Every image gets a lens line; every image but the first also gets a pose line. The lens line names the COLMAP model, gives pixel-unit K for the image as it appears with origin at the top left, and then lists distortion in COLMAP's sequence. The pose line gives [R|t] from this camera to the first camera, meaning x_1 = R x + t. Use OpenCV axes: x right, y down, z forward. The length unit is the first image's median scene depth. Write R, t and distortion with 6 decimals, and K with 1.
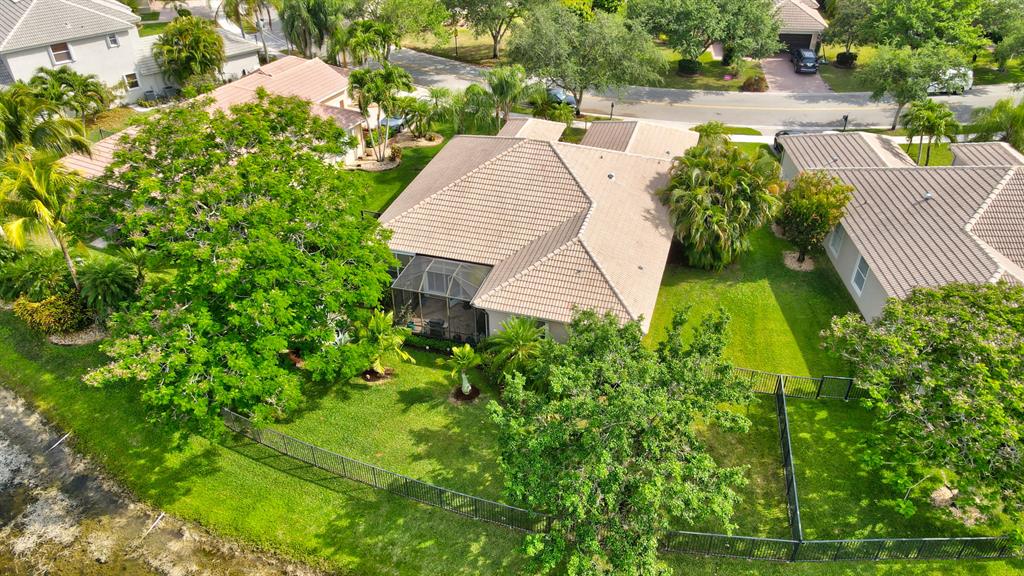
lens RADIAL K [[758.1, 0, 512.0], [0, 758.1, 288.0], [0, 0, 1]] dist [0.008258, 0.008424]
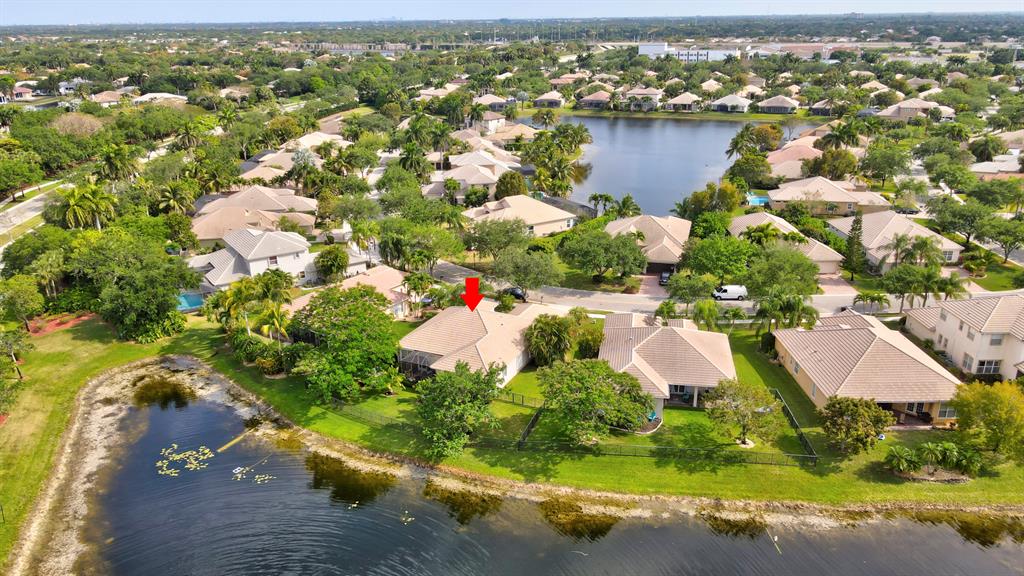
lens RADIAL K [[758.1, 0, 512.0], [0, 758.1, 288.0], [0, 0, 1]] dist [0.008258, 0.008424]
pose [[0.990027, 0.042796, -0.134223, 0.370298], [-0.075285, 0.966011, -0.247295, 0.251283], [0.119078, 0.254933, 0.959599, -0.989807]]
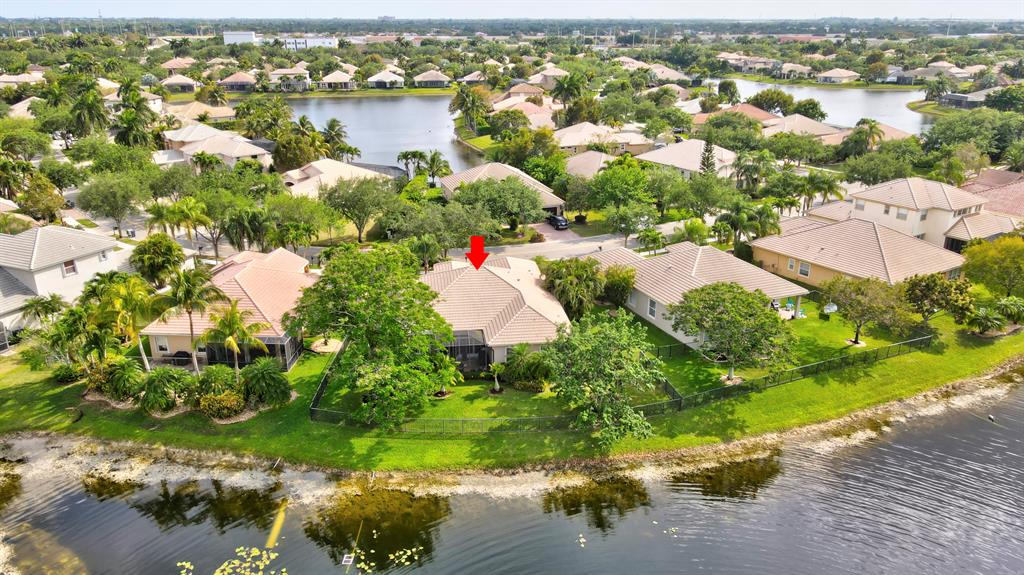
lens RADIAL K [[758.1, 0, 512.0], [0, 758.1, 287.5], [0, 0, 1]] dist [0.008258, 0.008424]
pose [[0.910668, -0.130777, 0.391893, -0.474510], [0.227116, 0.950855, -0.210457, 0.196465], [-0.345111, 0.280662, 0.895616, -0.484072]]
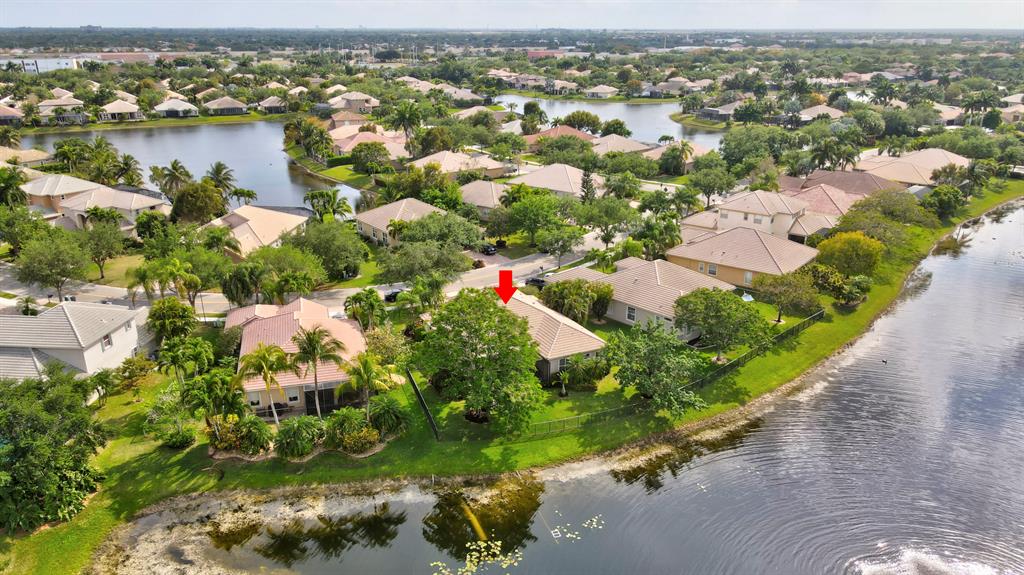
lens RADIAL K [[760.3, 0, 512.0], [0, 760.3, 287.5], [0, 0, 1]] dist [0.004478, 0.009592]
pose [[0.724407, -0.215178, 0.654930, -1.058960], [0.383589, 0.915196, -0.123593, 0.045602], [-0.572795, 0.340756, 0.745514, -0.479262]]
